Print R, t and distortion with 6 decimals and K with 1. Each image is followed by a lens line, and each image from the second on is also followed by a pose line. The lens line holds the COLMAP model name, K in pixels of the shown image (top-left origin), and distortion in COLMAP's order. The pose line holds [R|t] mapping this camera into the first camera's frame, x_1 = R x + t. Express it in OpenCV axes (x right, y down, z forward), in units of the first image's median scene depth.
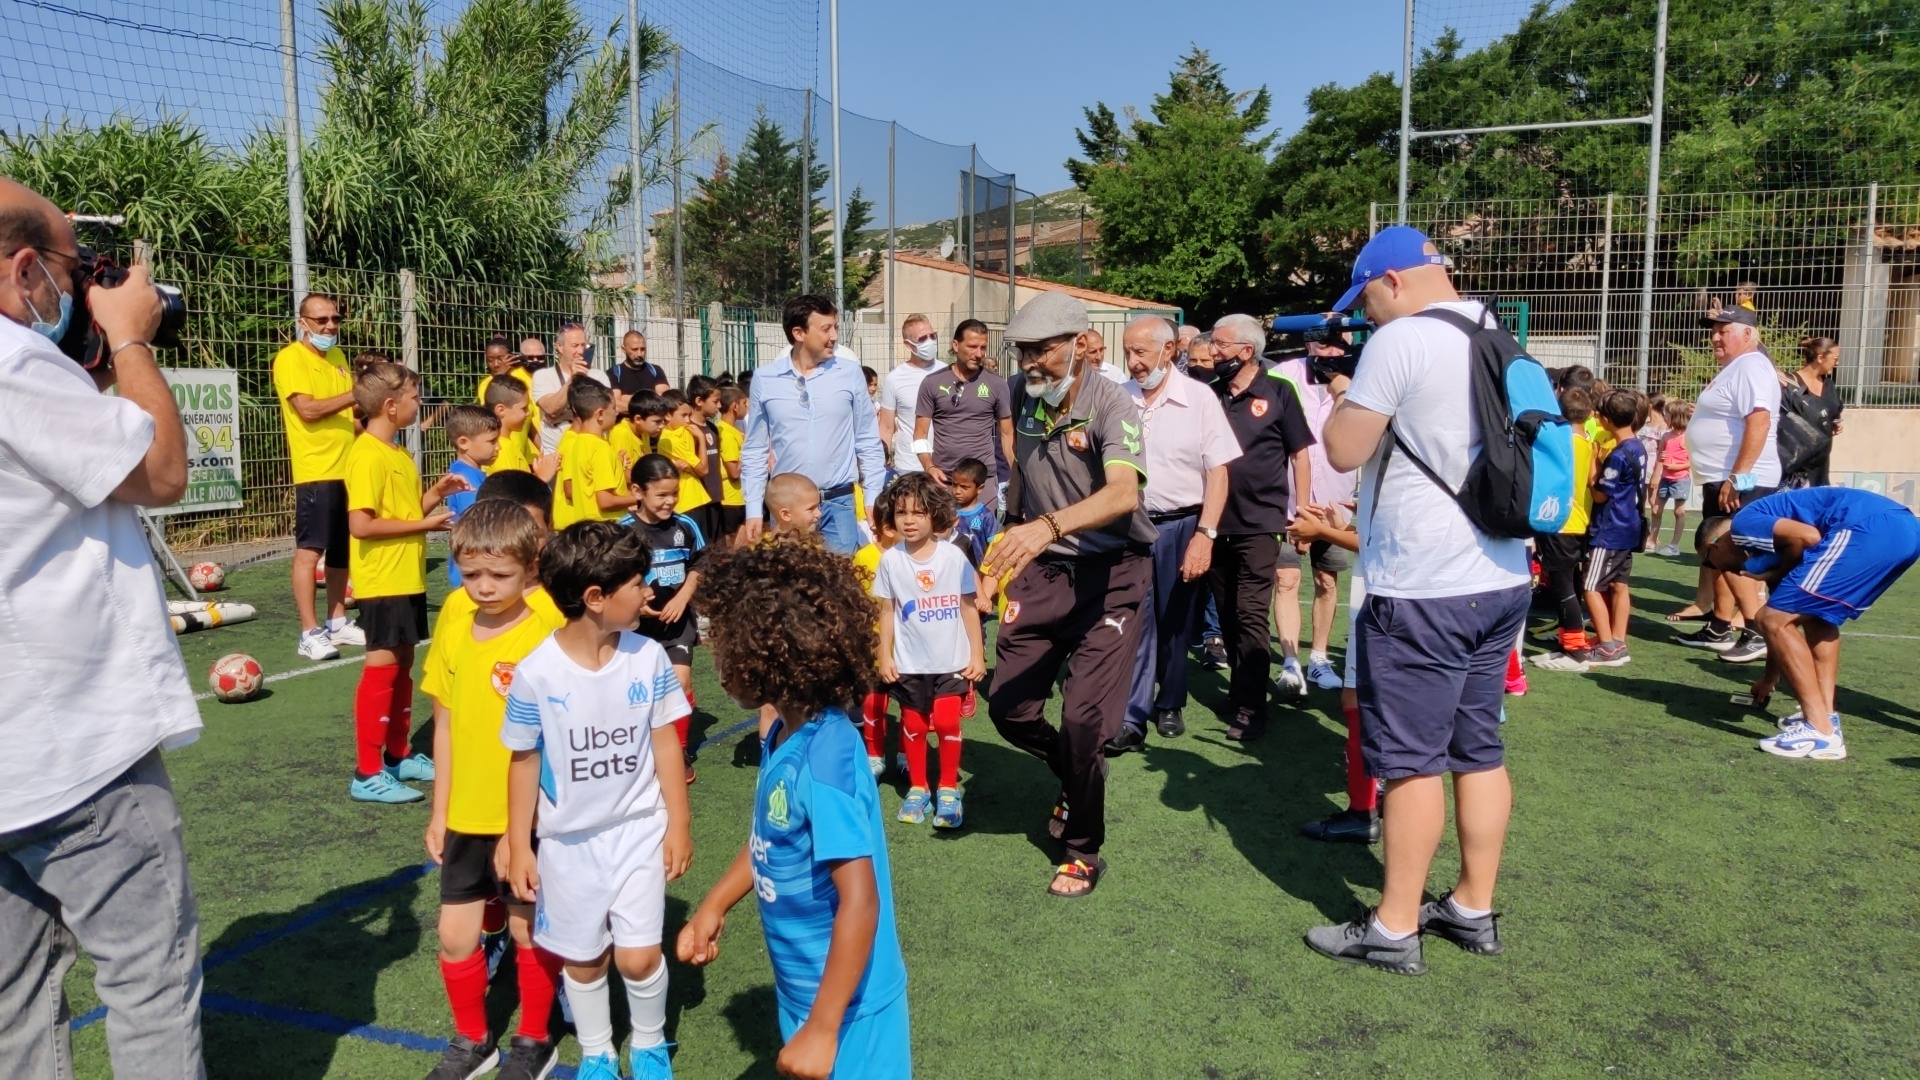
lens RADIAL K [[1525.8, 0, 954.7], [0, 1525.8, 531.4], [0, 0, 1]] dist [0.089065, -0.140298]
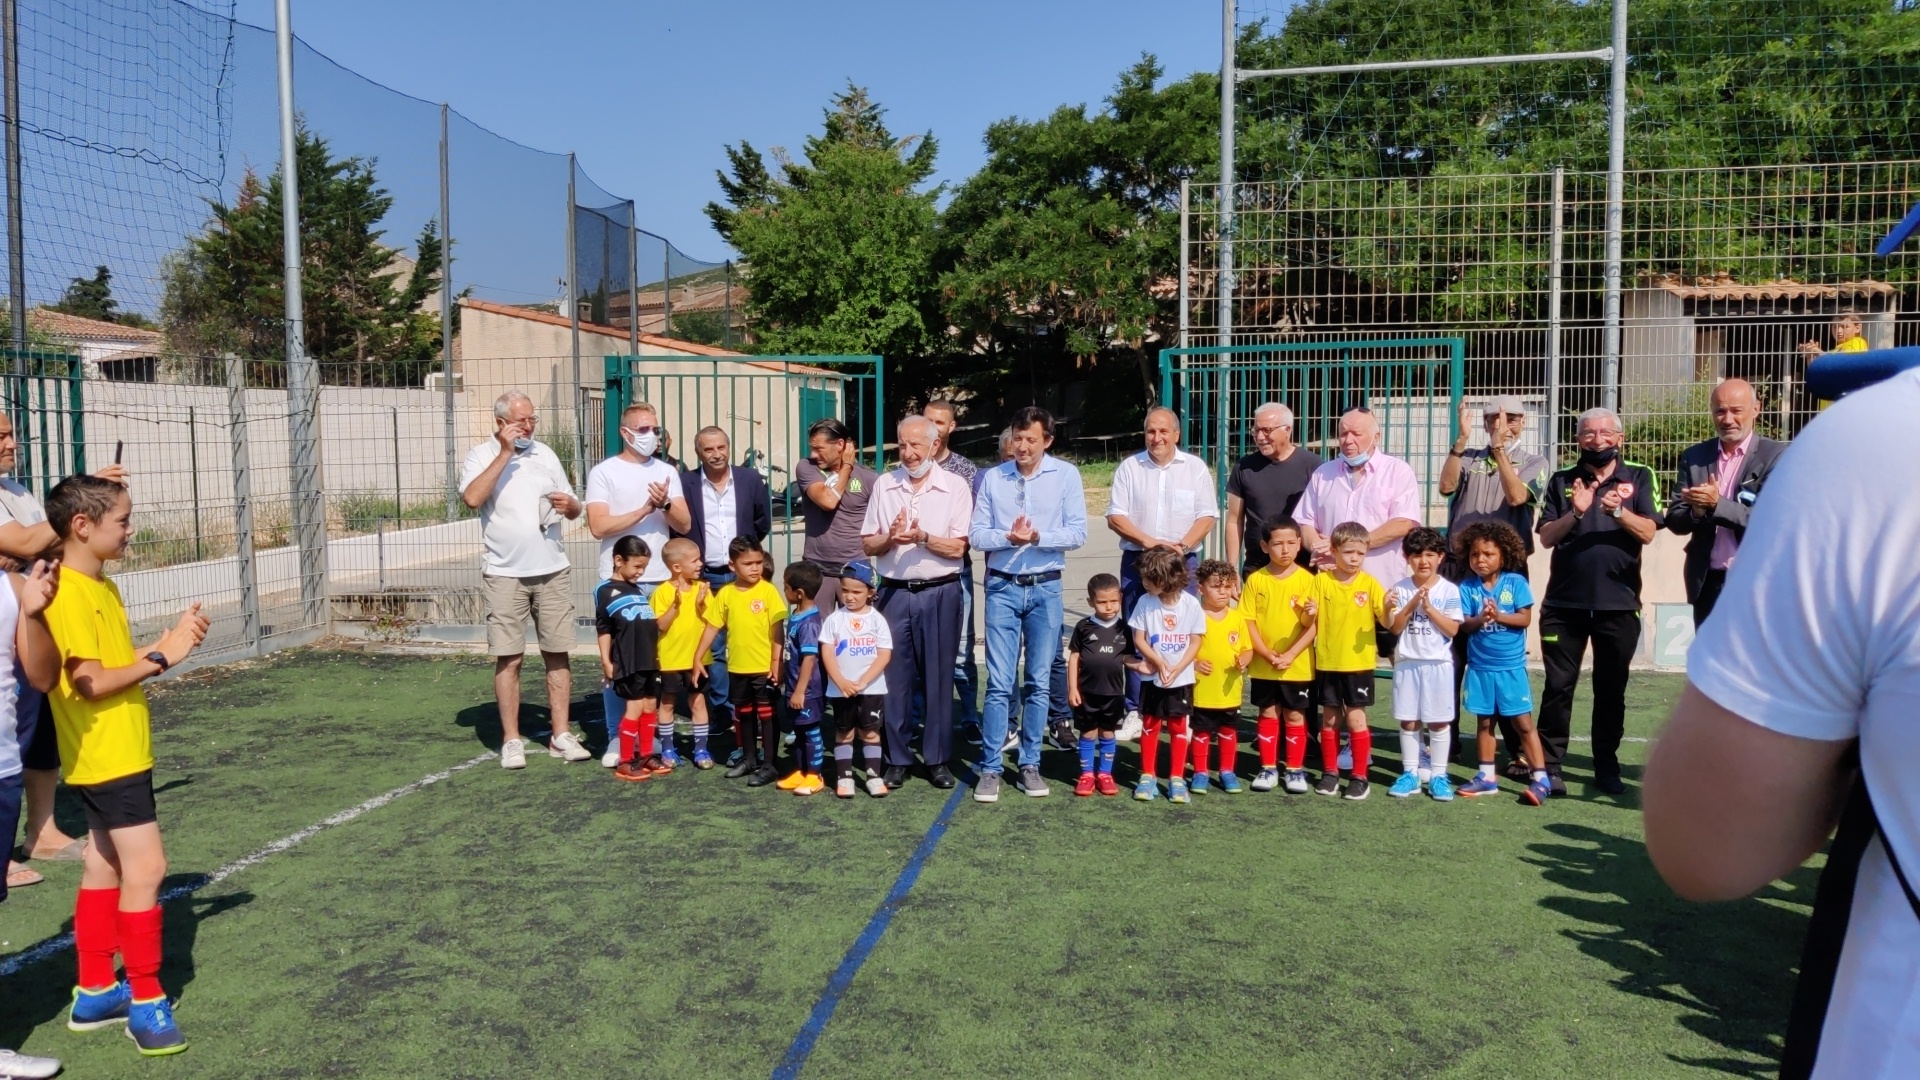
lens RADIAL K [[1515.4, 0, 955.7], [0, 1515.4, 573.4], [0, 0, 1]] dist [0.020544, -0.003704]
pose [[0.974756, -0.027317, 0.221594, 0.019598], [0.032661, 0.999256, -0.020486, -0.021512], [-0.220869, 0.027207, 0.974924, 0.197032]]
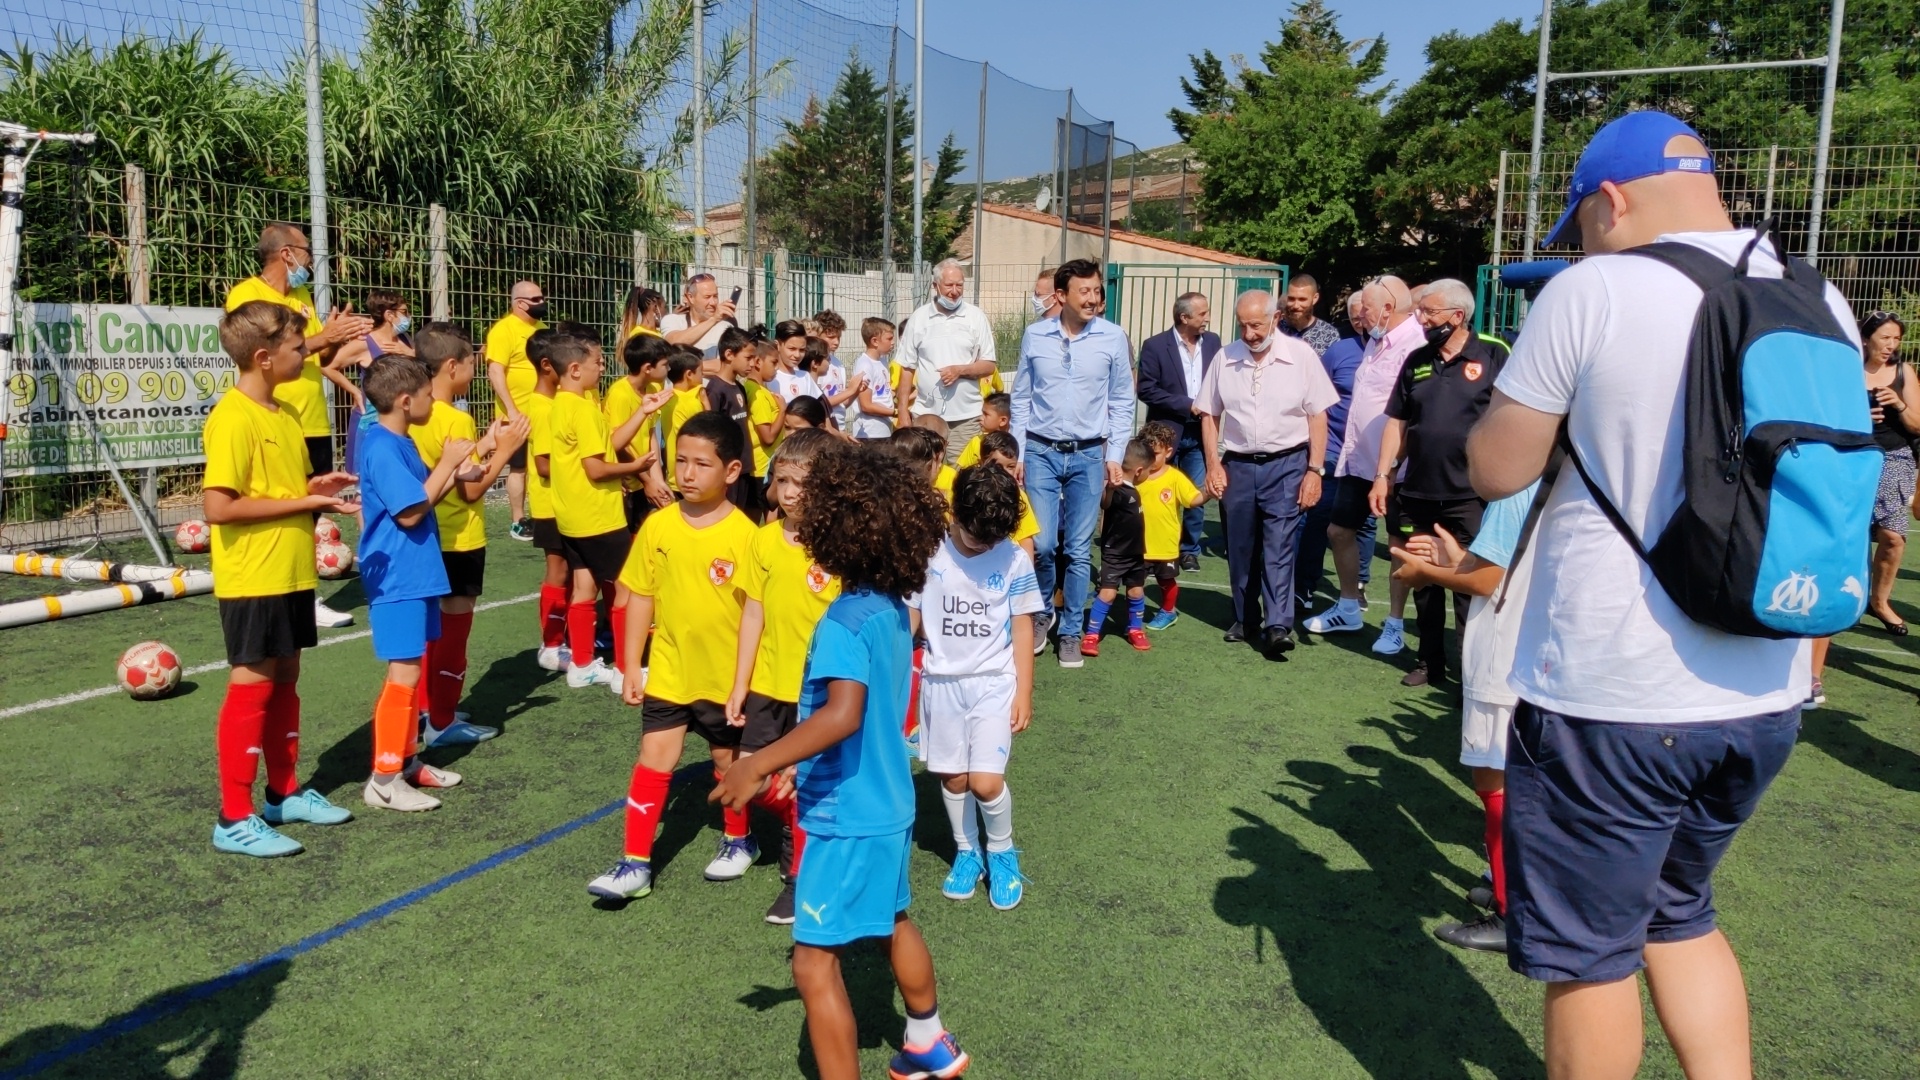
lens RADIAL K [[1533.2, 0, 958.0], [0, 1533.2, 536.1], [0, 0, 1]] dist [0.072379, -0.125383]
pose [[0.997973, 0.029051, -0.056616, 0.003894], [-0.027311, 0.999138, 0.031272, -0.002724], [0.057476, -0.029662, 0.997906, 0.026620]]
